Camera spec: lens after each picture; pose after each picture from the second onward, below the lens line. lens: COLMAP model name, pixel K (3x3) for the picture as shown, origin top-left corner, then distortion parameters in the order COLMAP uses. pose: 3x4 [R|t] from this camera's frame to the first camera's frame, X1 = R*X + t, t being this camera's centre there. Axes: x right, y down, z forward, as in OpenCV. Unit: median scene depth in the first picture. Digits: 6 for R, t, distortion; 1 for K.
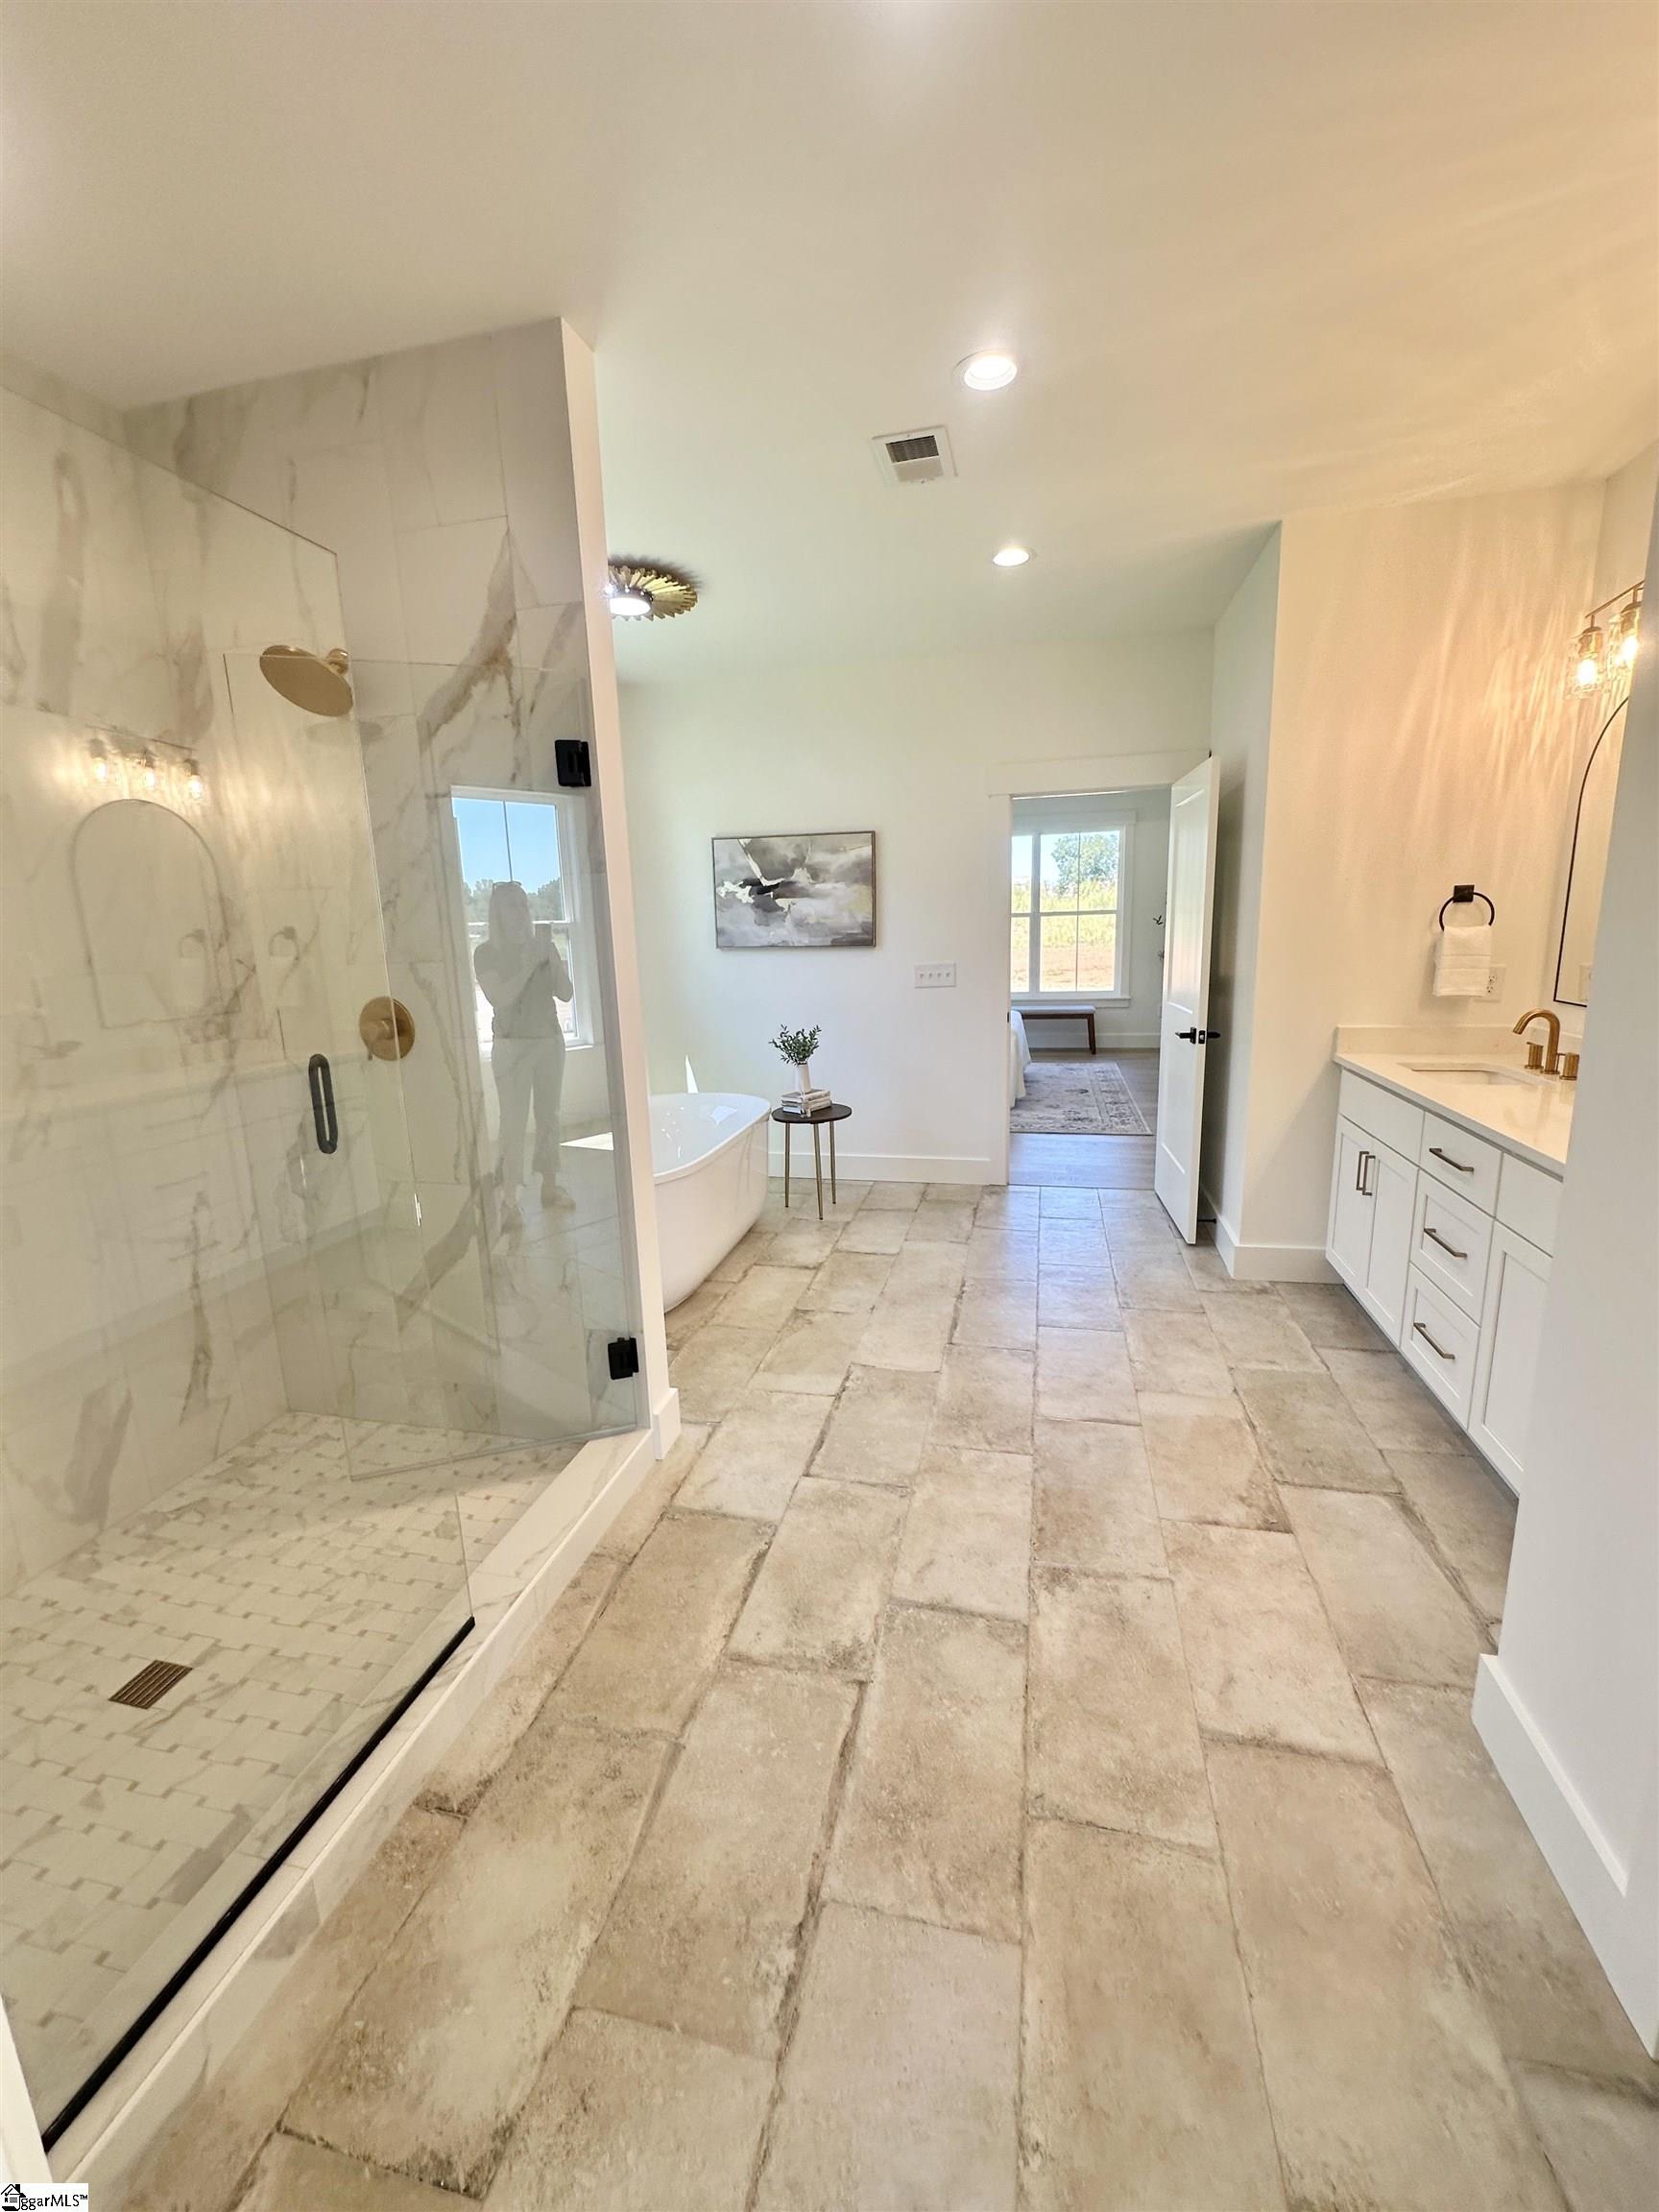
lens RADIAL K [[881.0, 0, 829.5], [0, 881.0, 1106.0], [0, 0, 1]] dist [-0.000873, 0.001042]
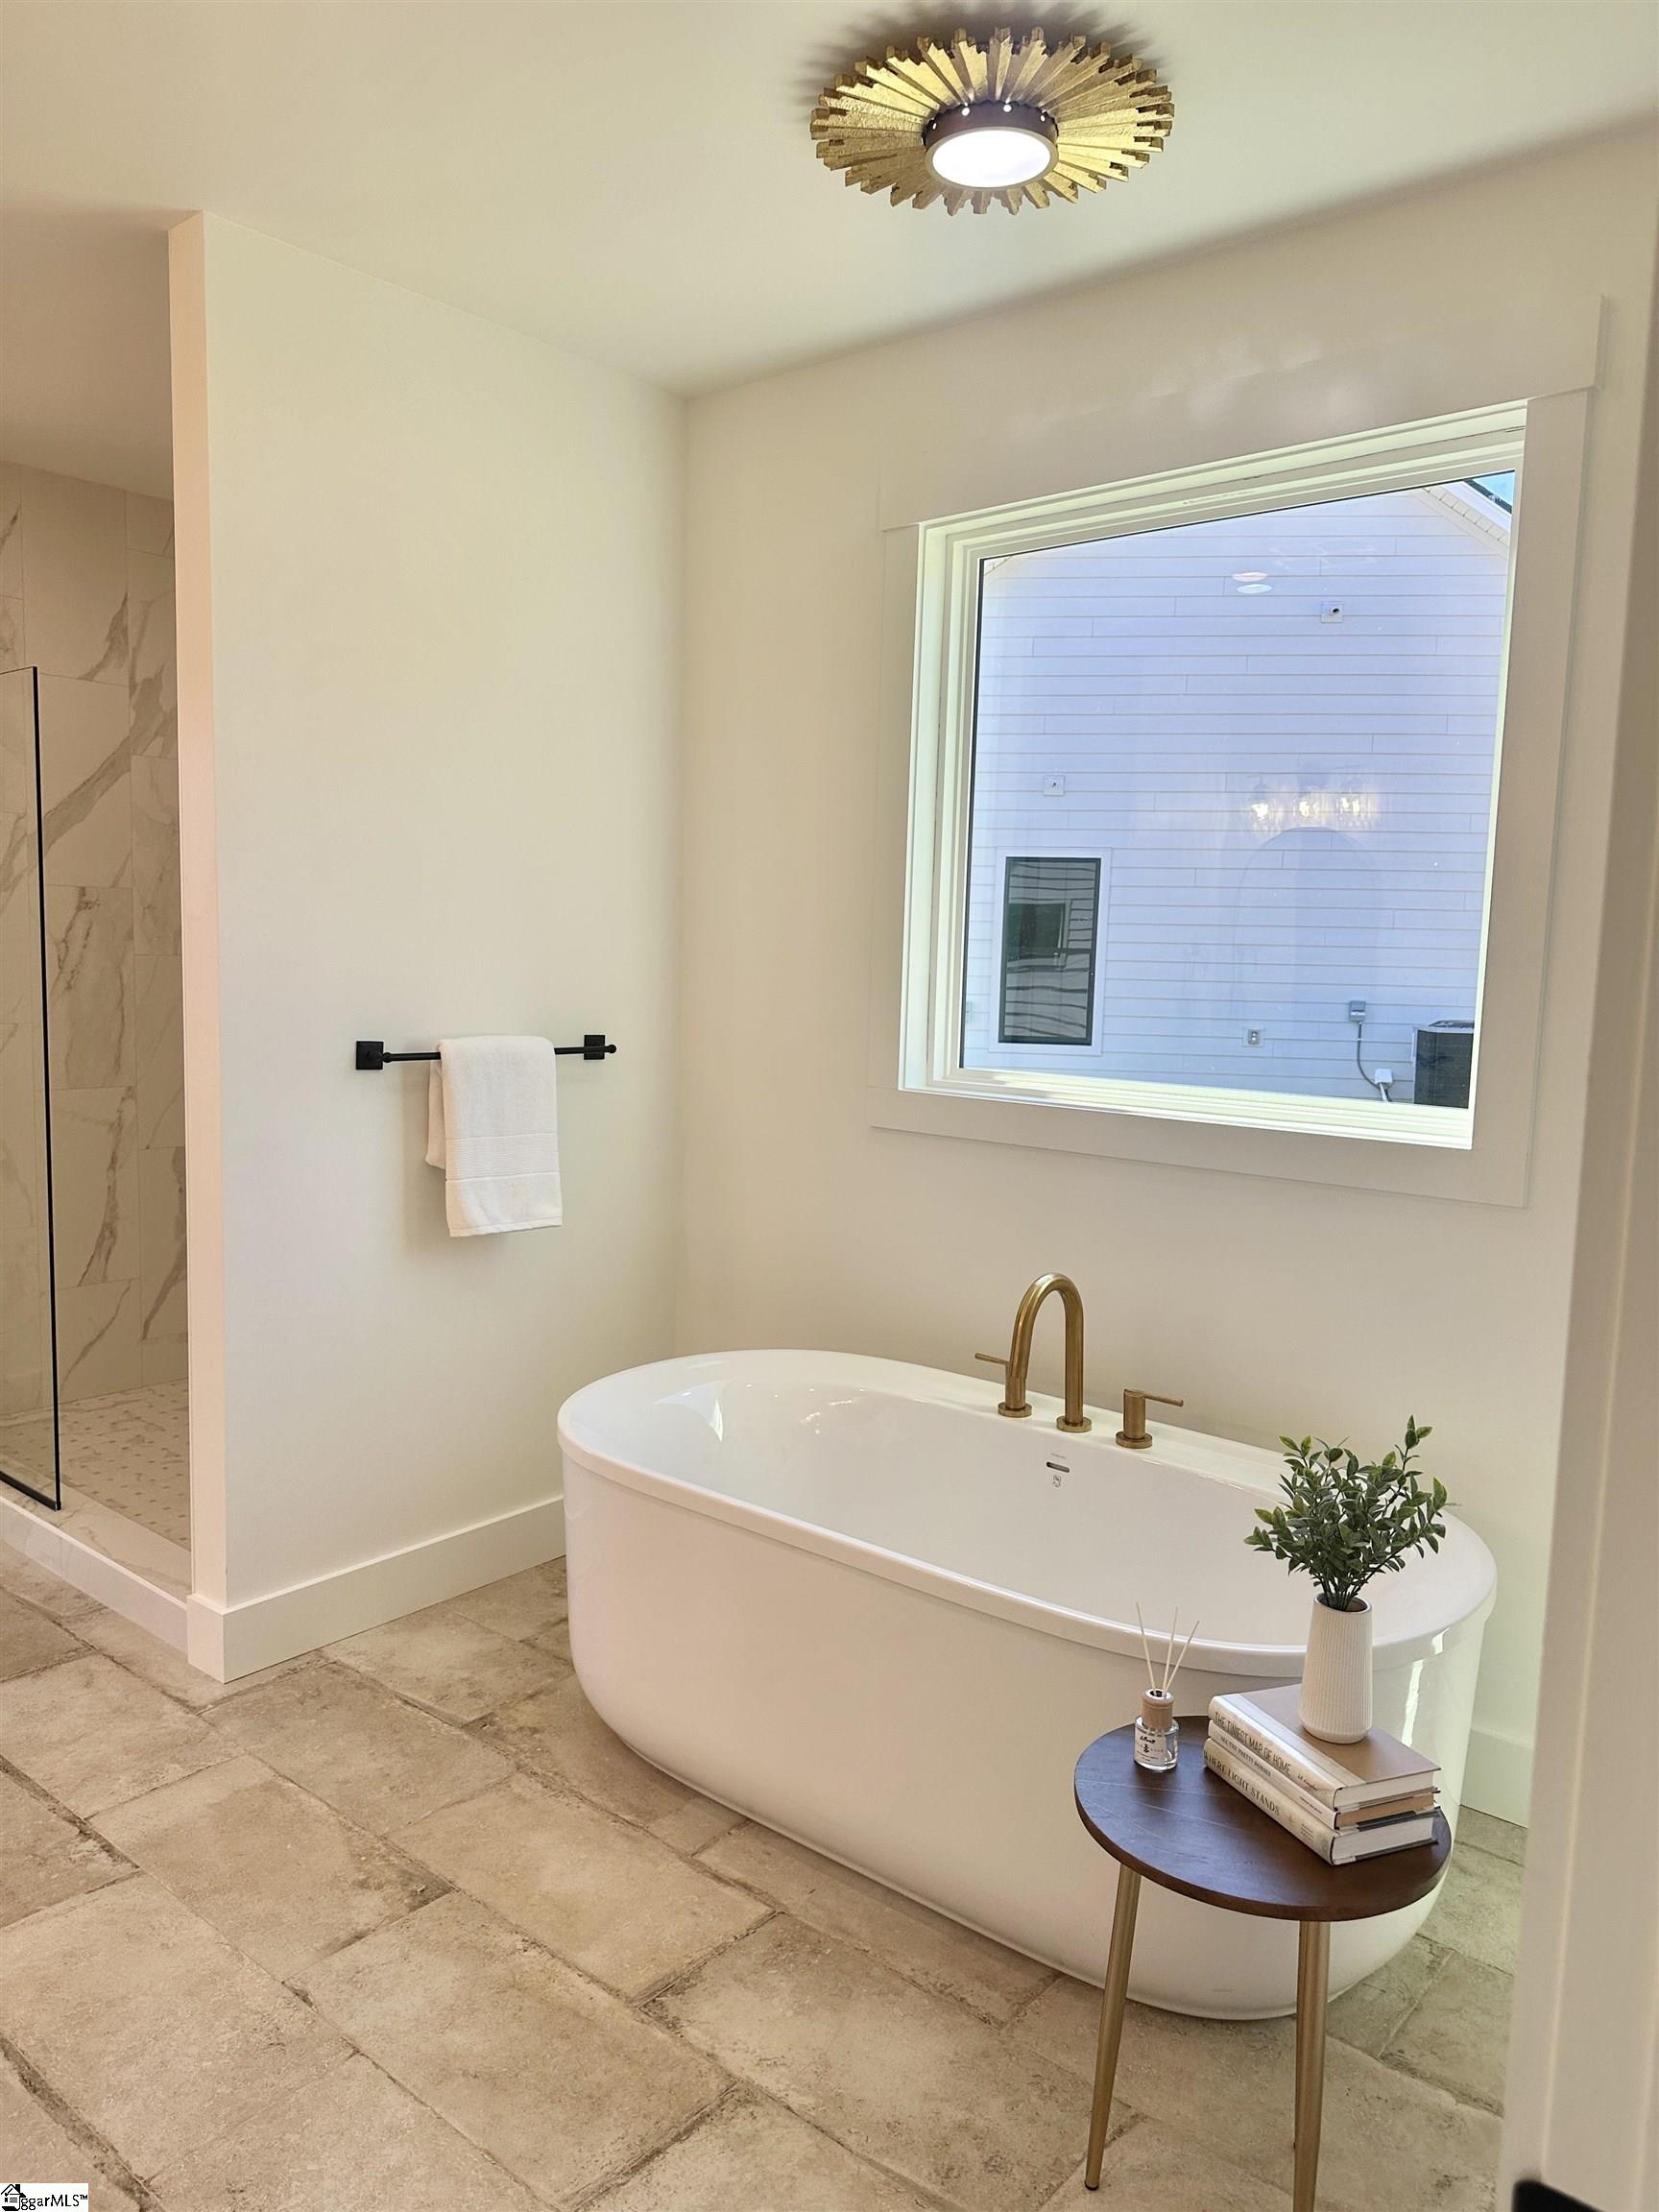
lens RADIAL K [[1551.6, 0, 803.3], [0, 1551.6, 1108.8], [0, 0, 1]] dist [0.042578, -0.037736]
pose [[-0.456156, 0.113326, -0.882654, 0.695255], [-0.191815, 0.956022, 0.221876, -0.436259], [0.868981, 0.270517, -0.414358, 1.931590]]
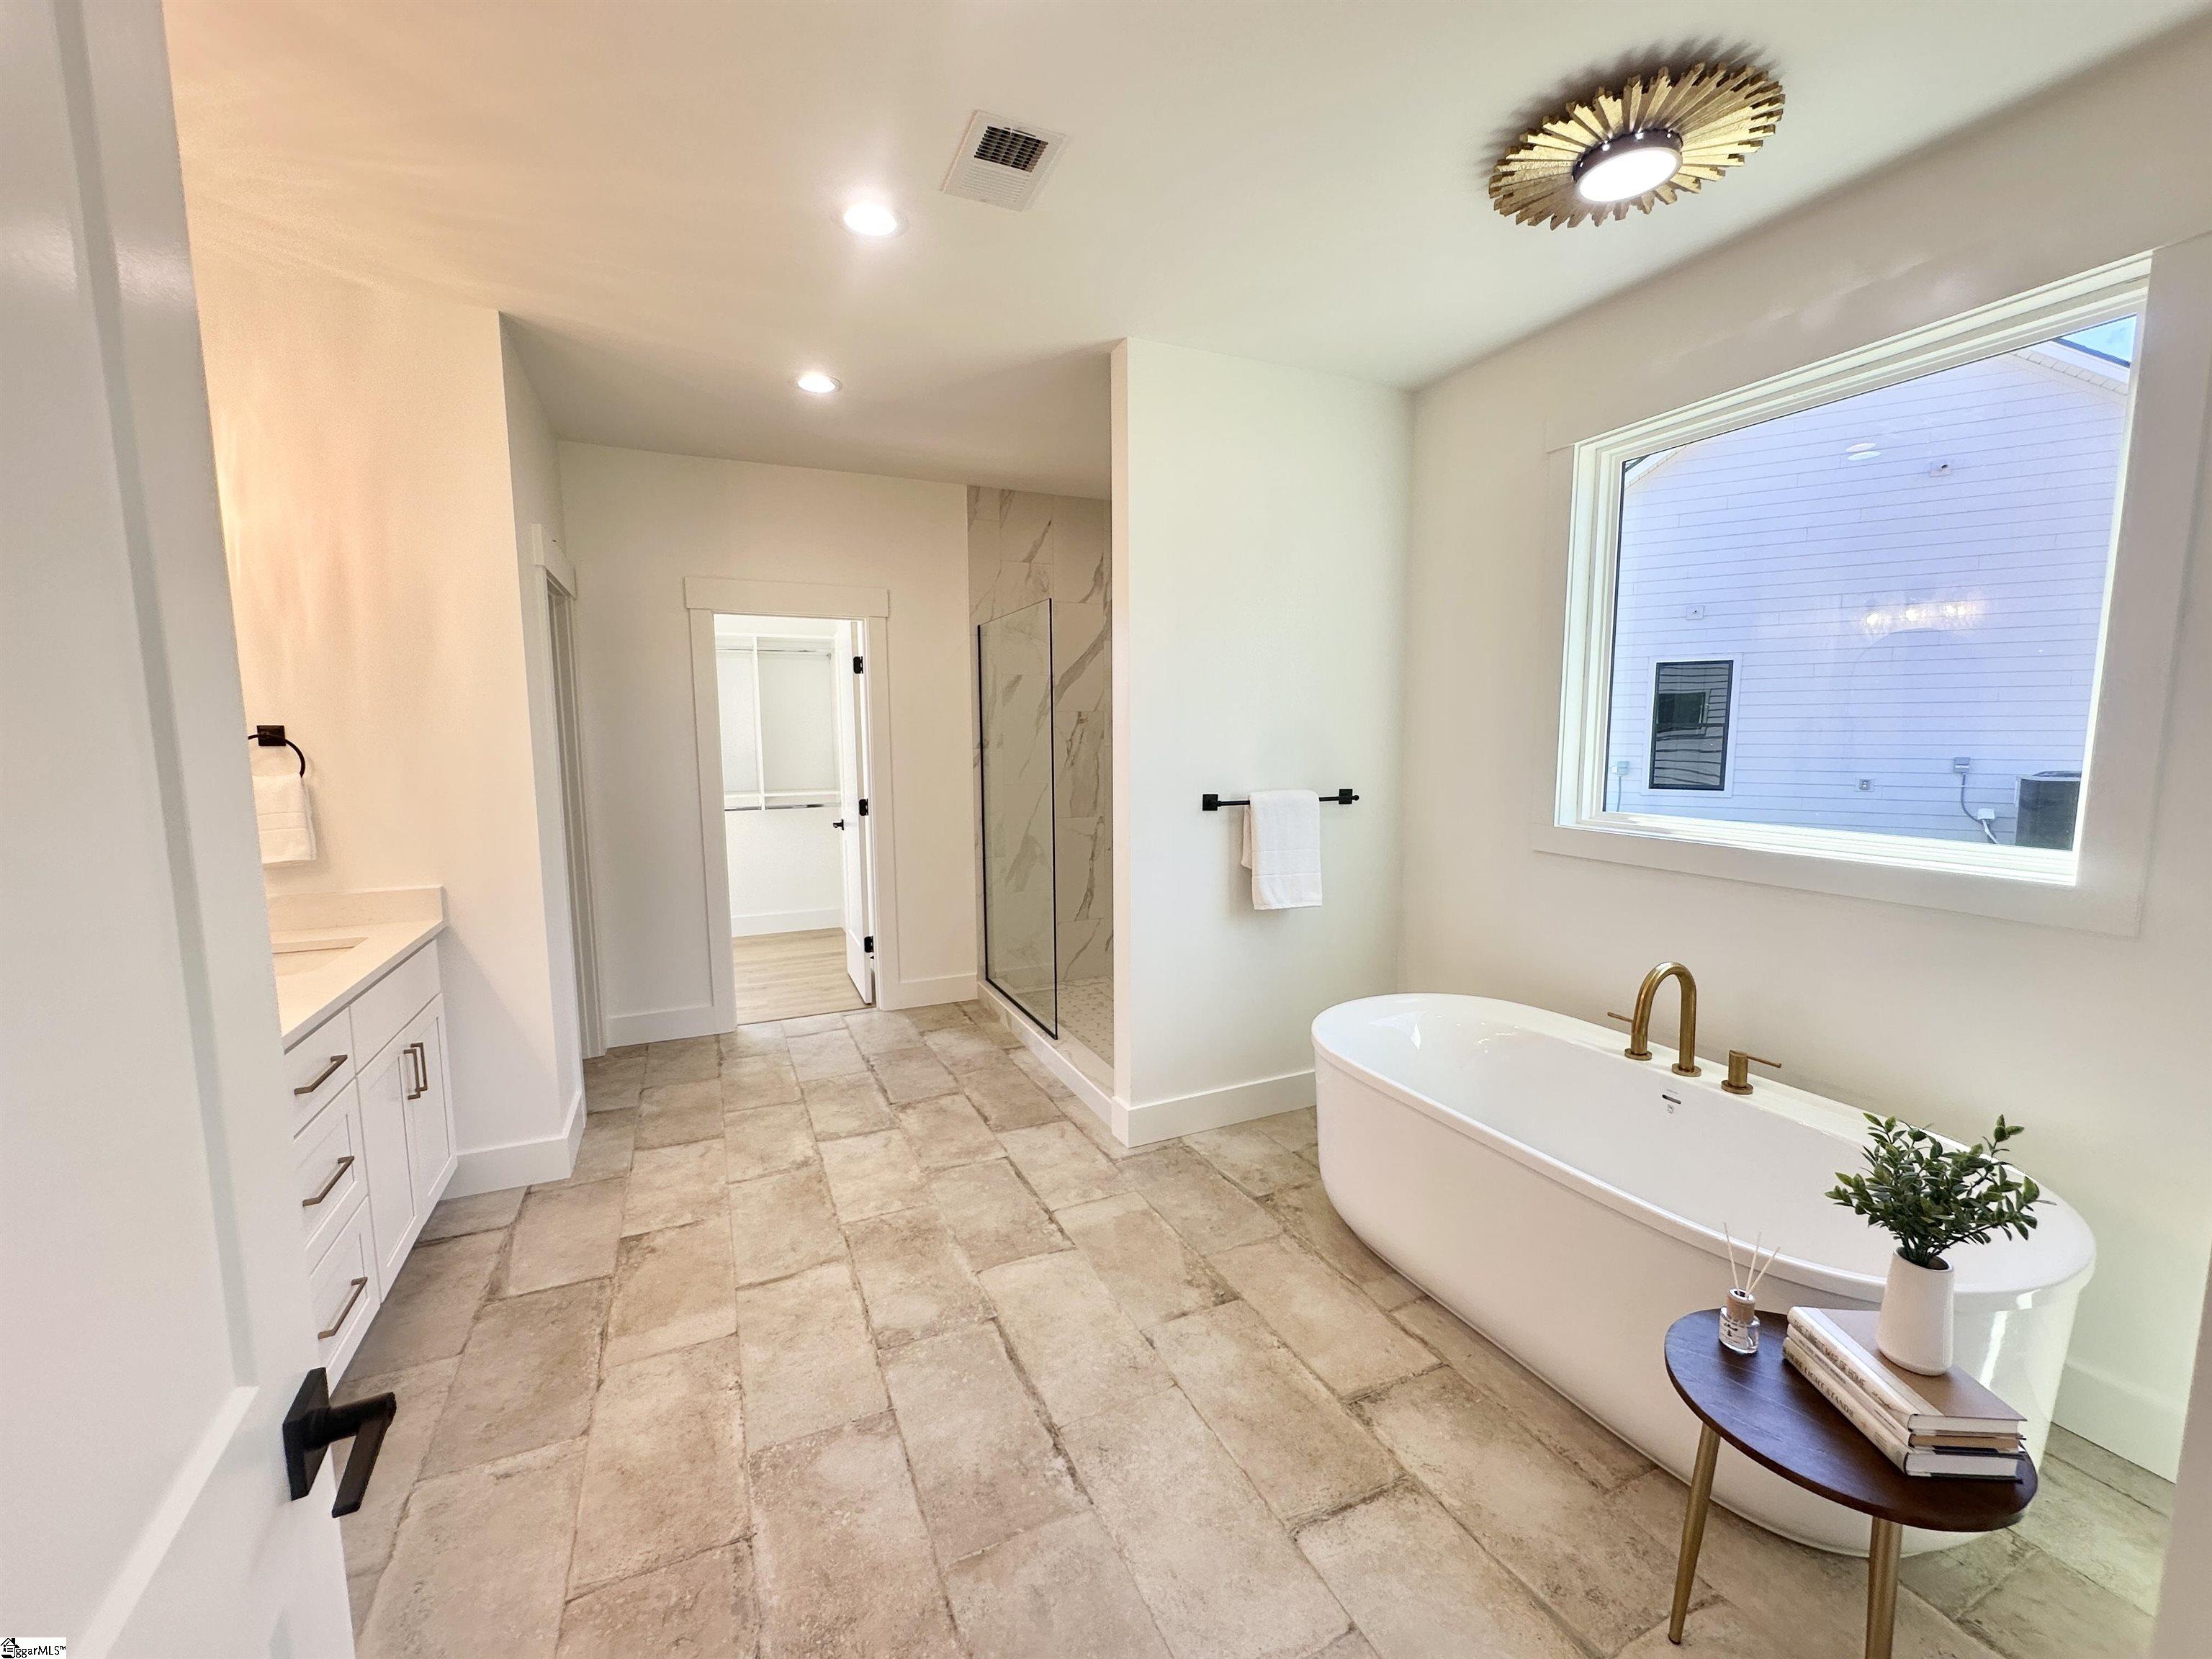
lens RADIAL K [[881.0, 0, 1106.0], [0, 881.0, 829.5], [0, 0, 1]] dist [-0.000873, 0.001042]
pose [[-0.783749, 0.106343, -0.611905, 0.608632], [-0.095885, 0.952702, 0.288383, -0.436979], [0.613631, 0.284693, -0.736483, 1.924677]]
